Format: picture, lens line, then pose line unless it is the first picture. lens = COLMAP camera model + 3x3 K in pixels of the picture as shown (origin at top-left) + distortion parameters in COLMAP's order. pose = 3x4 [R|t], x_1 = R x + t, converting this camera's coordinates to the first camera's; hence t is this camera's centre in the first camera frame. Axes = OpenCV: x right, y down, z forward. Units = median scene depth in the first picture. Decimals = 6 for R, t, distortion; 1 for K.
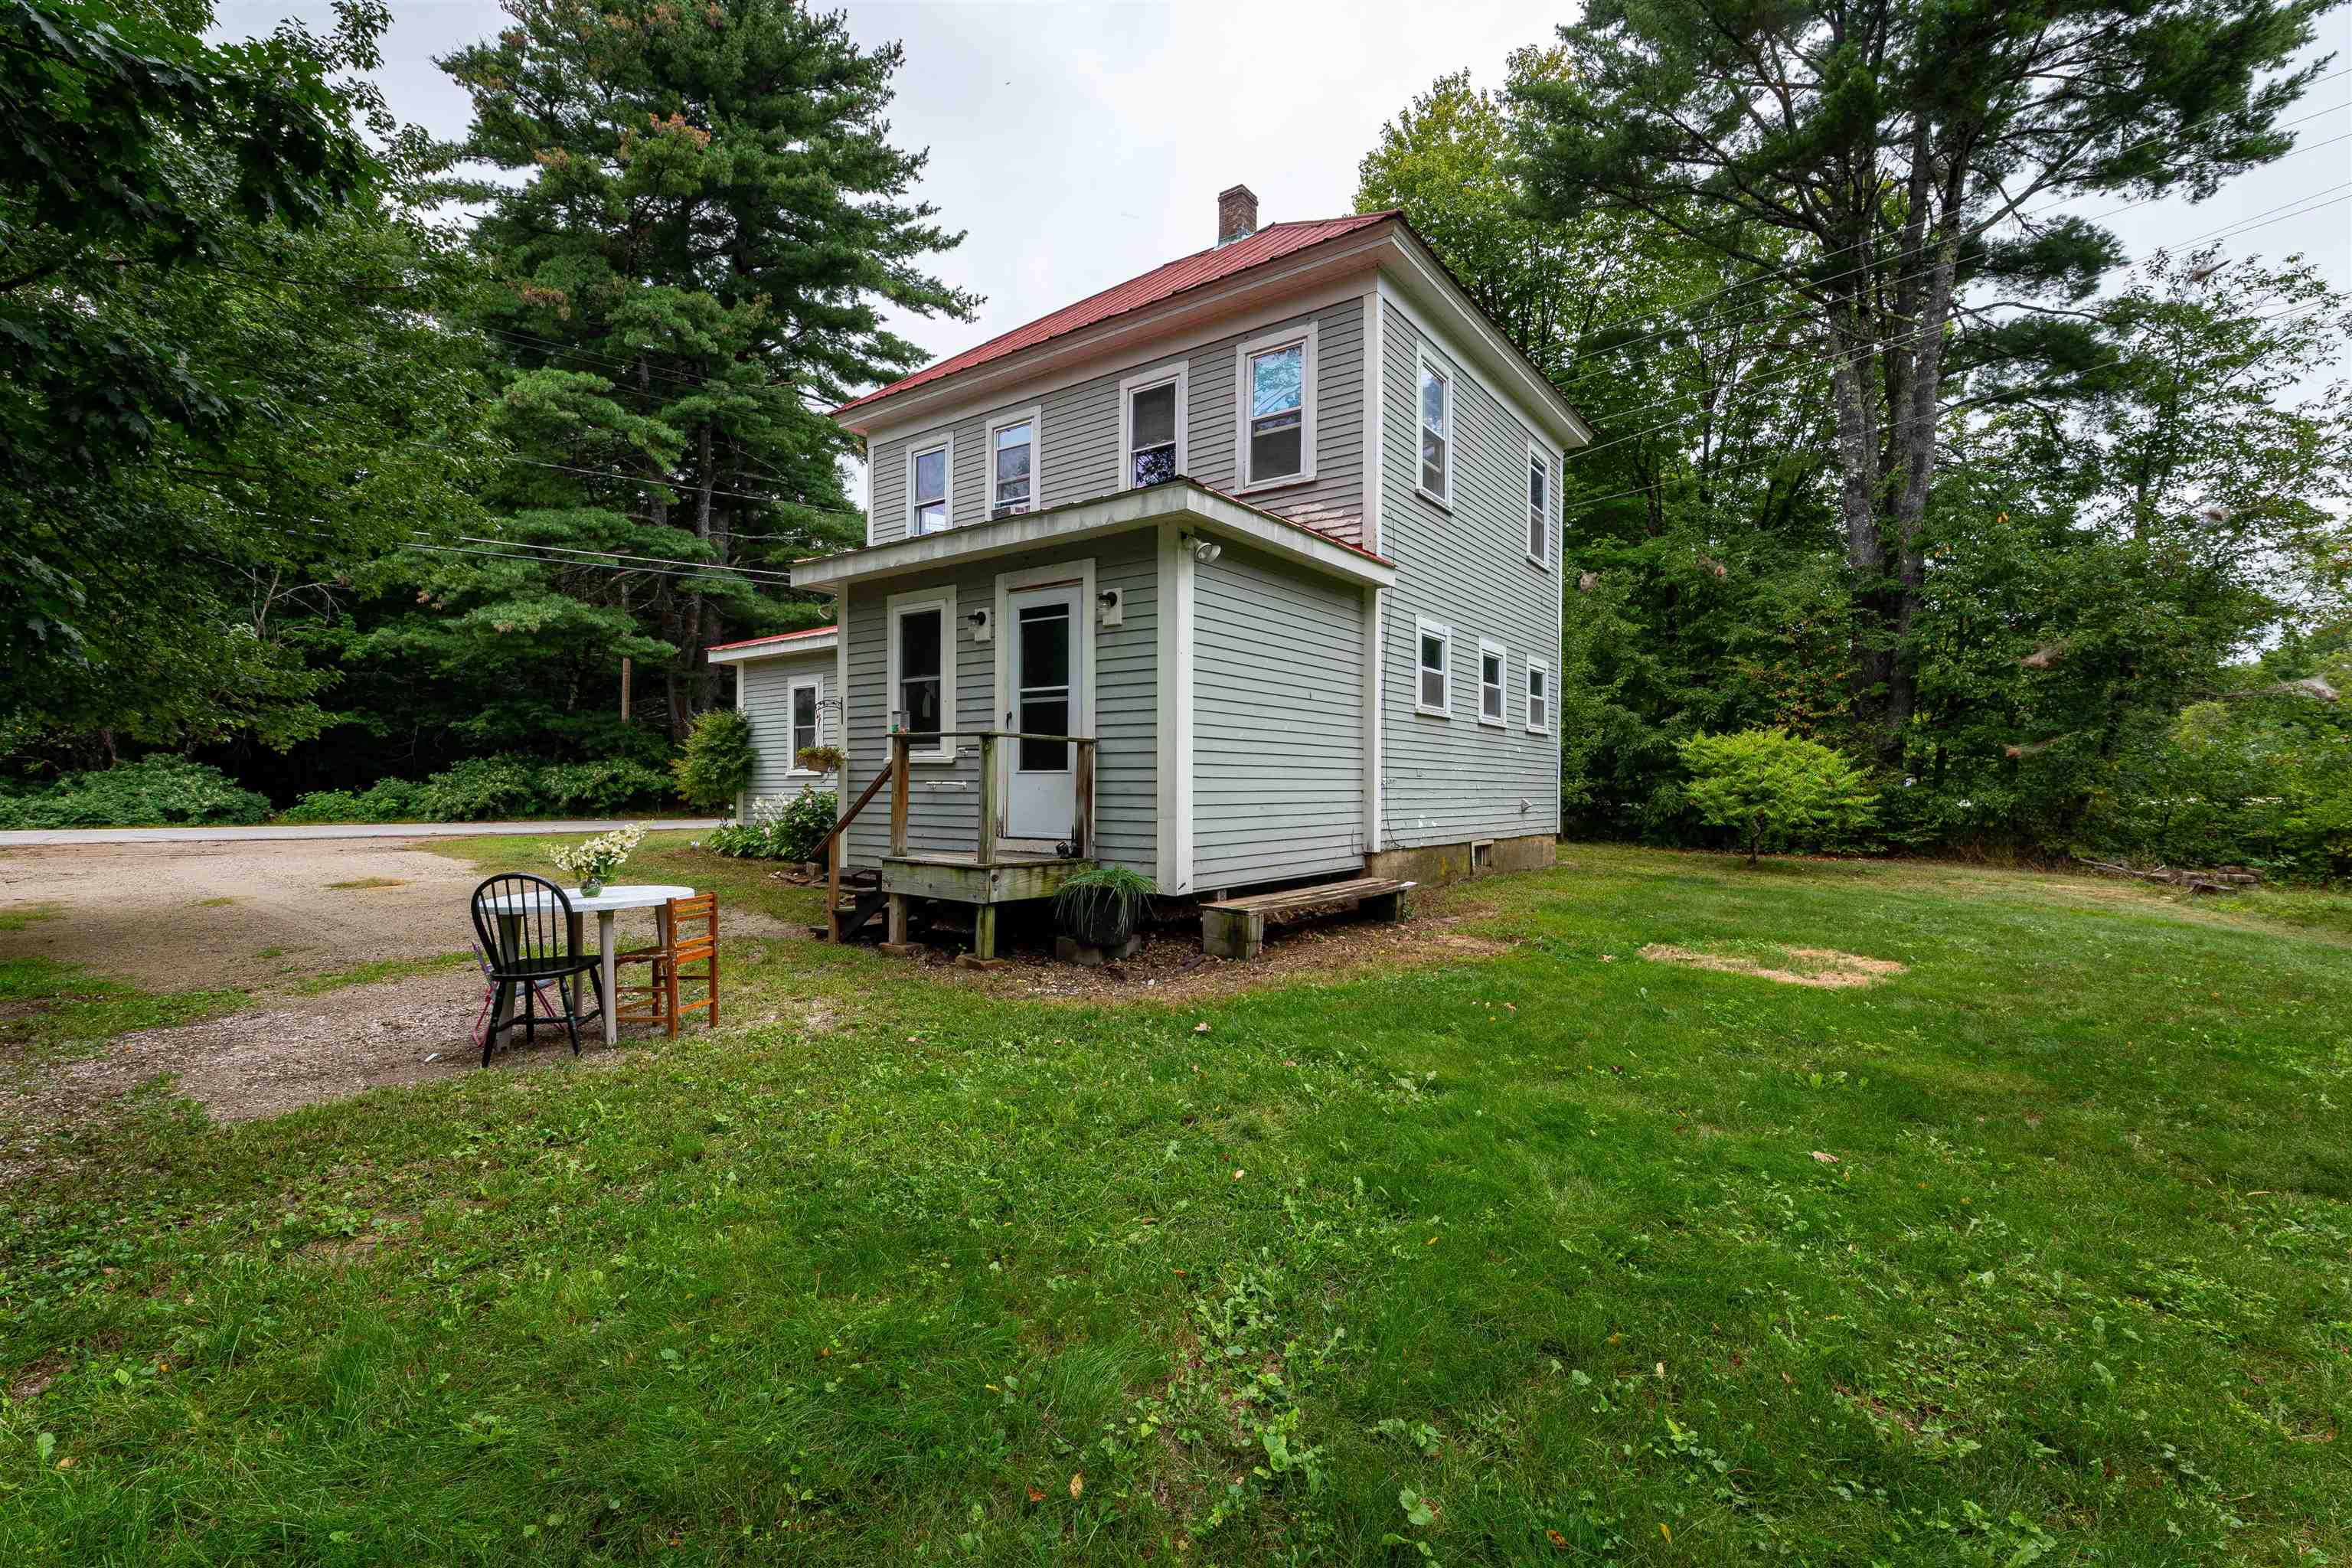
lens RADIAL K [[1017.8, 0, 1171.7], [0, 1017.8, 785.5], [0, 0, 1]] dist [-0.000254, -0.000831]
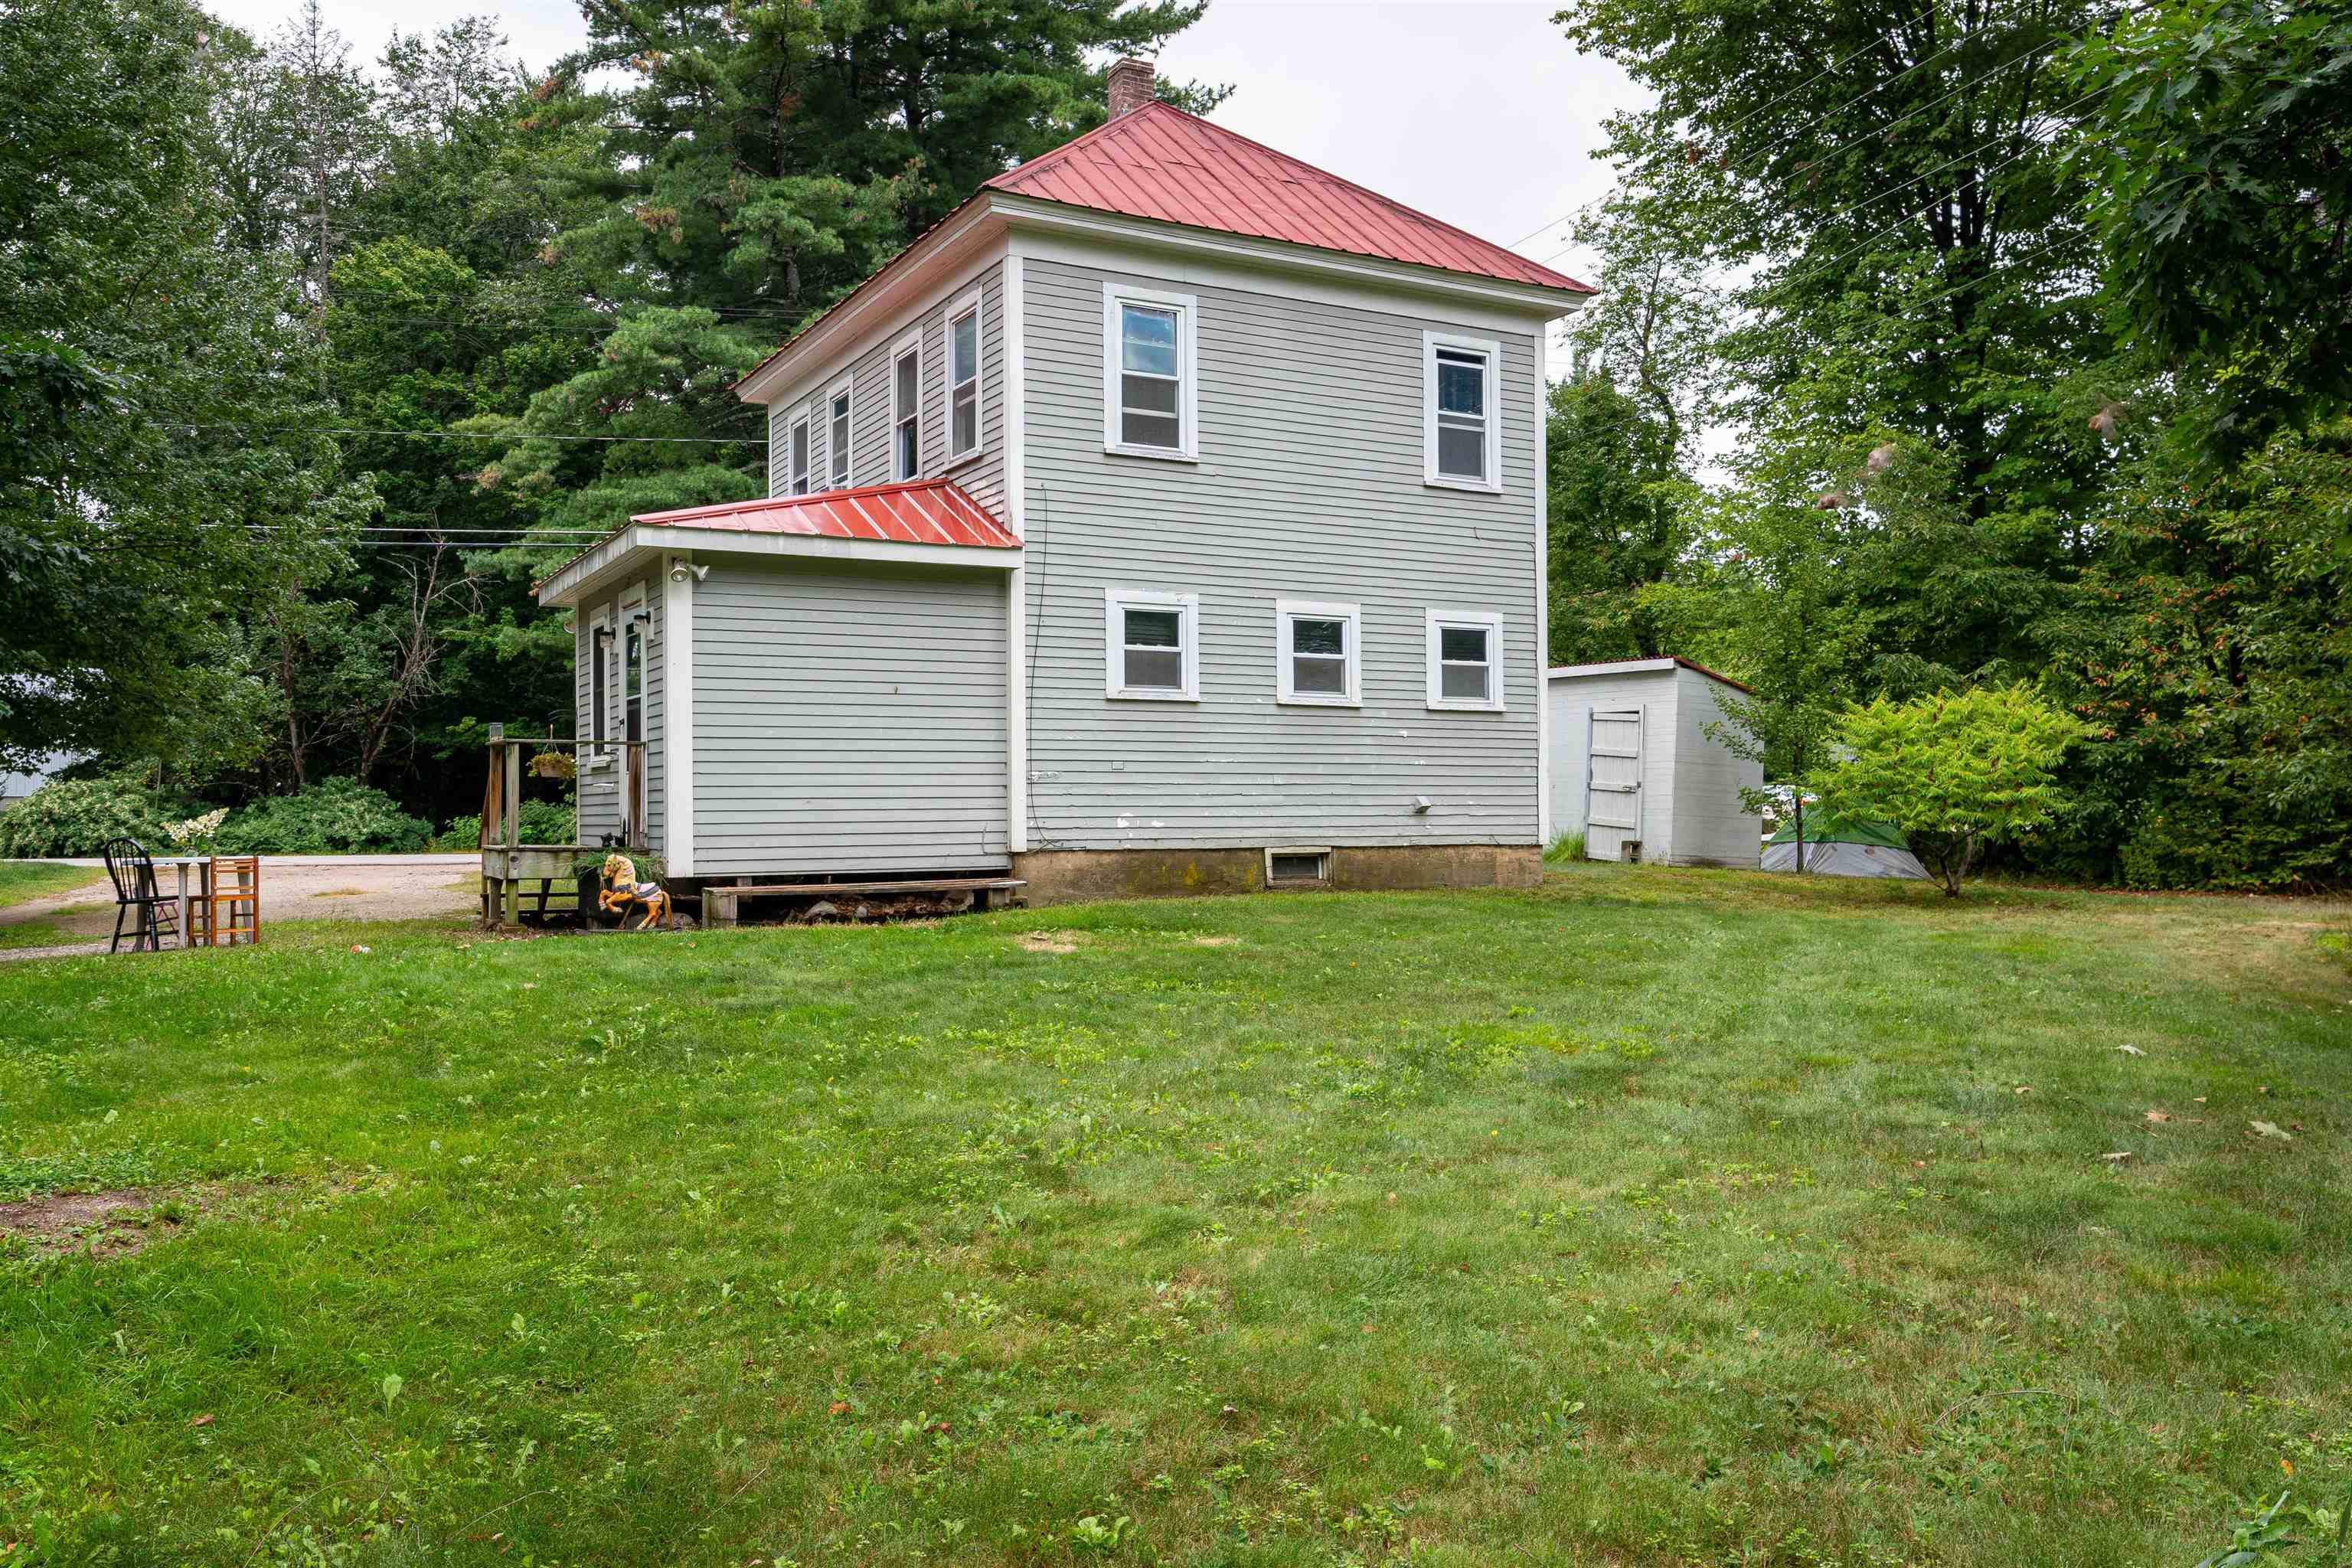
lens RADIAL K [[1861.5, 0, 1176.8], [0, 1861.5, 787.0], [0, 0, 1]] dist [-0.009476, -0.001371]
pose [[0.902398, -0.017181, -0.430561, 0.933277], [0.011341, 0.999806, -0.016127, 0.031096], [0.430754, 0.009669, 0.902418, -0.416546]]
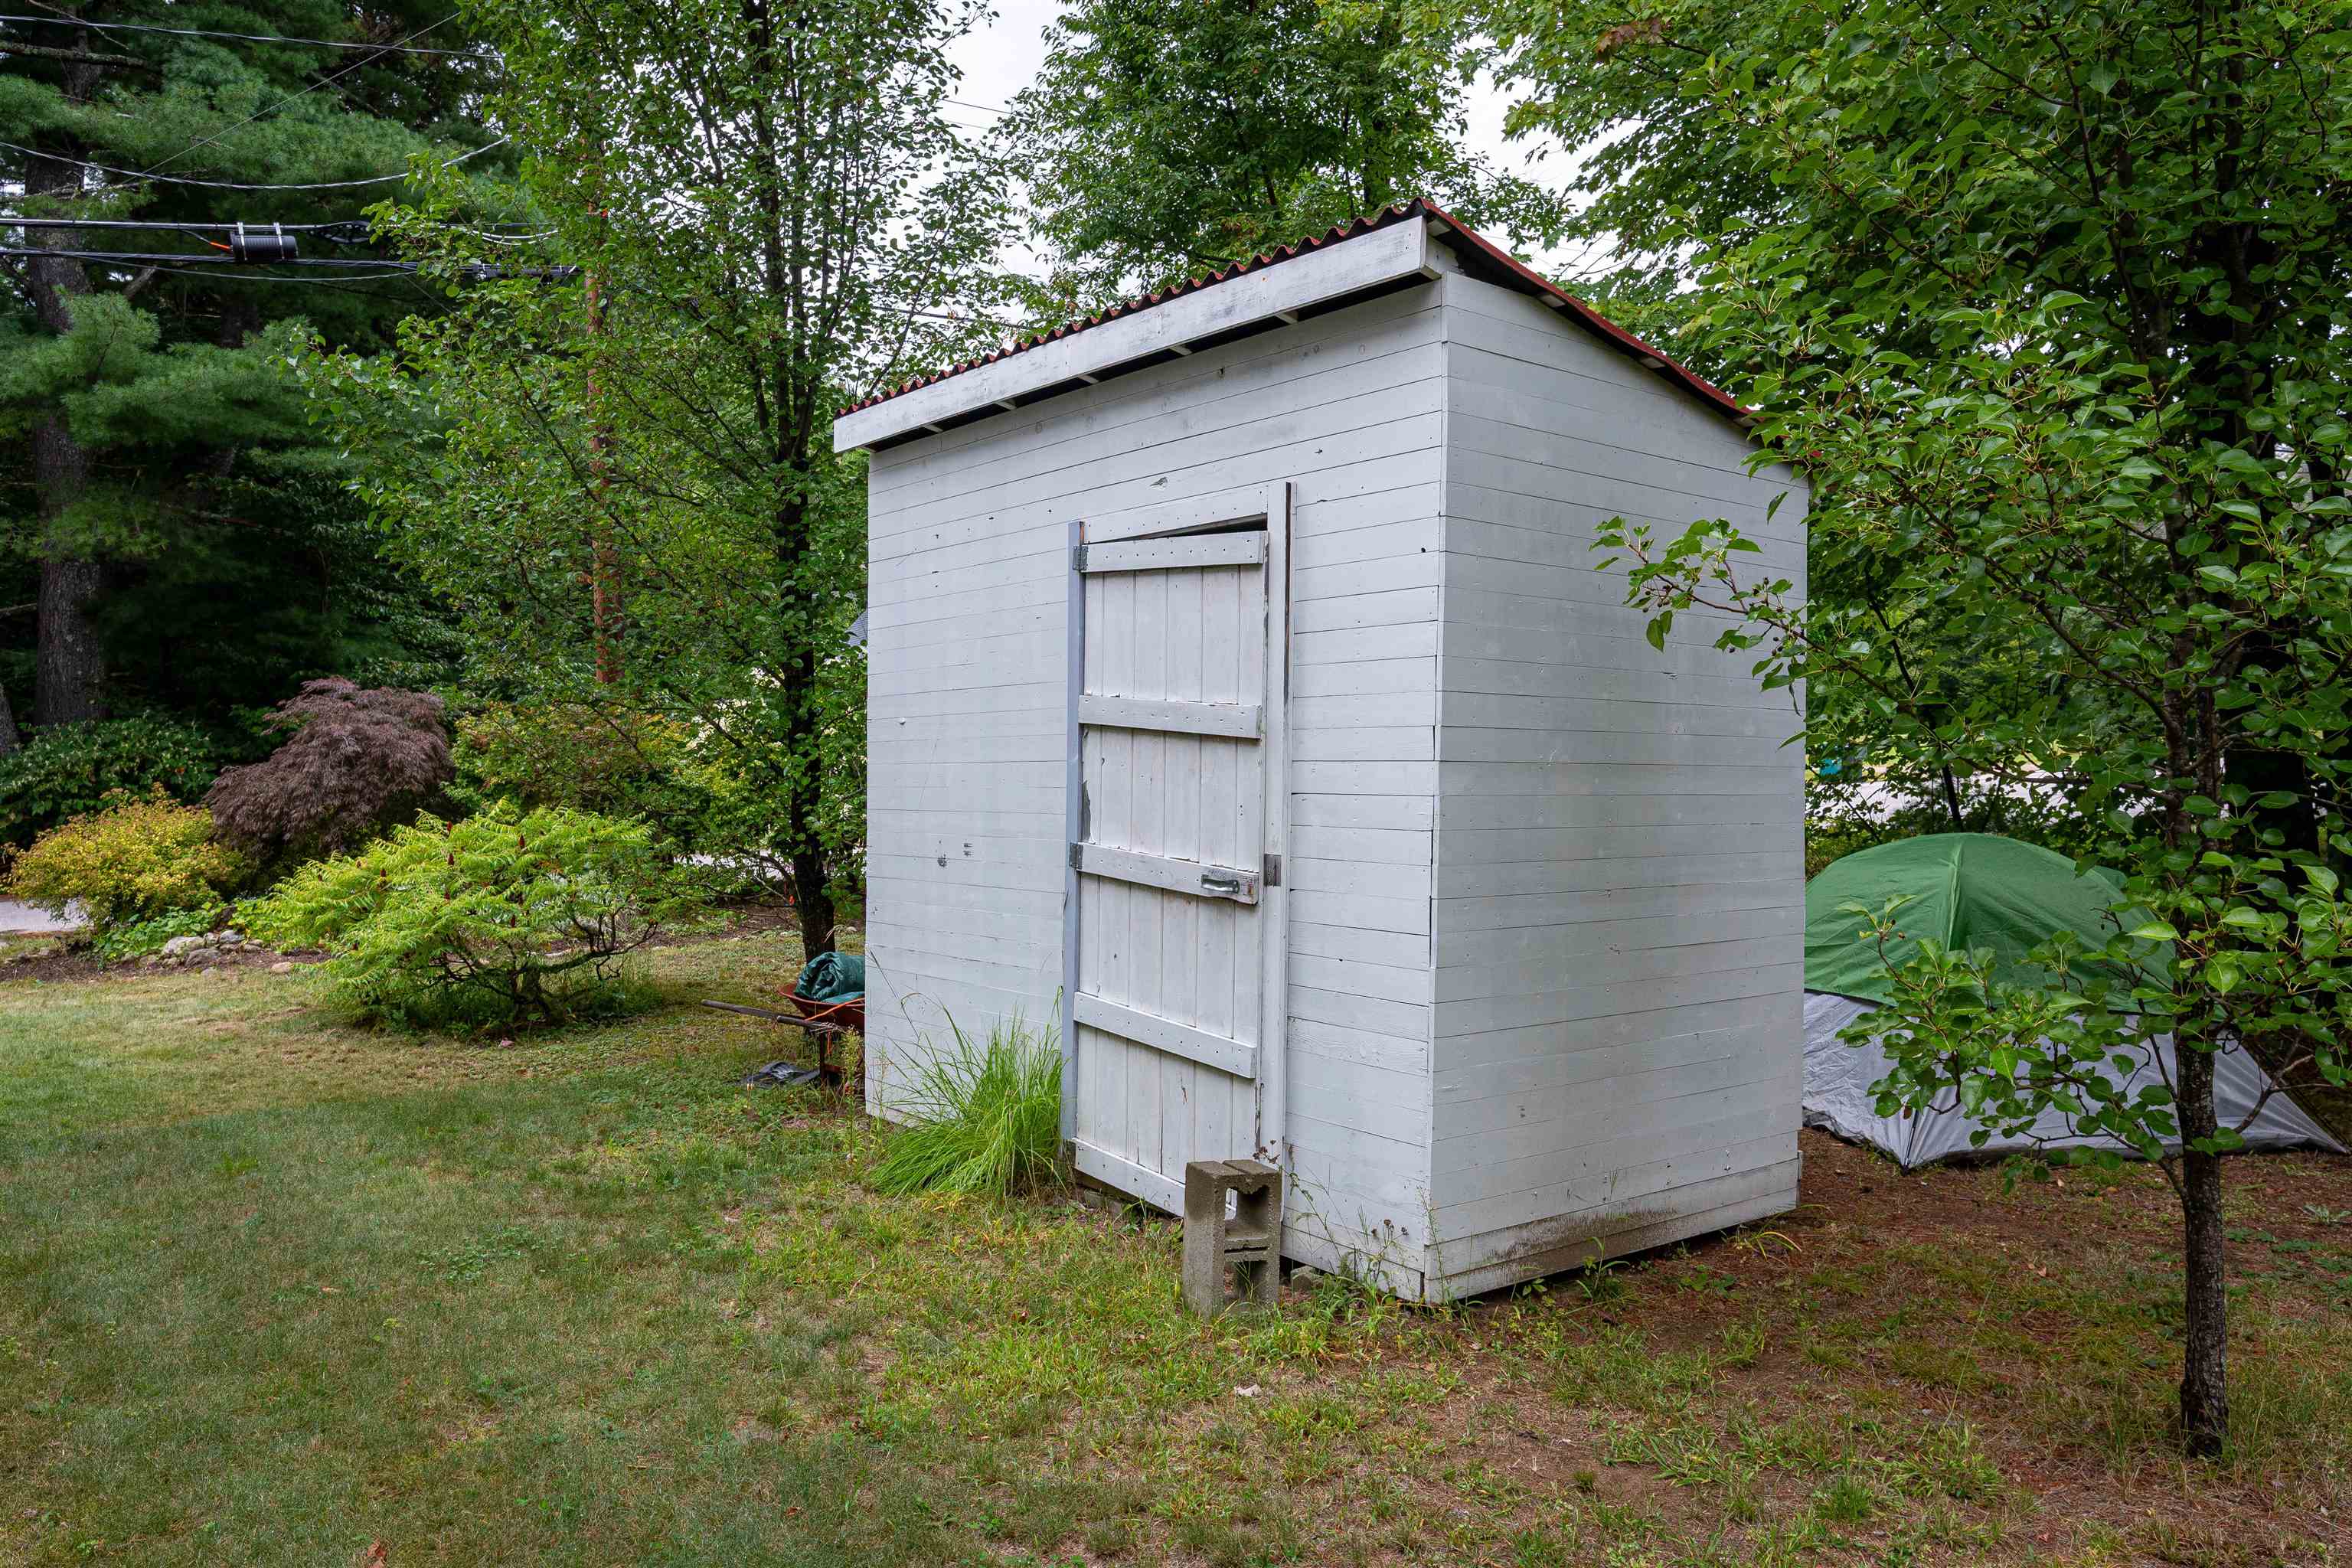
lens RADIAL K [[1725.4, 0, 1178.5], [0, 1725.4, 780.3], [0, 0, 1]] dist [-0.000879, -0.000062]
pose [[0.948592, -0.033166, -0.314759, 0.589908], [0.043558, 0.998712, 0.026037, -0.035202], [0.313490, -0.038409, 0.948815, 1.403457]]
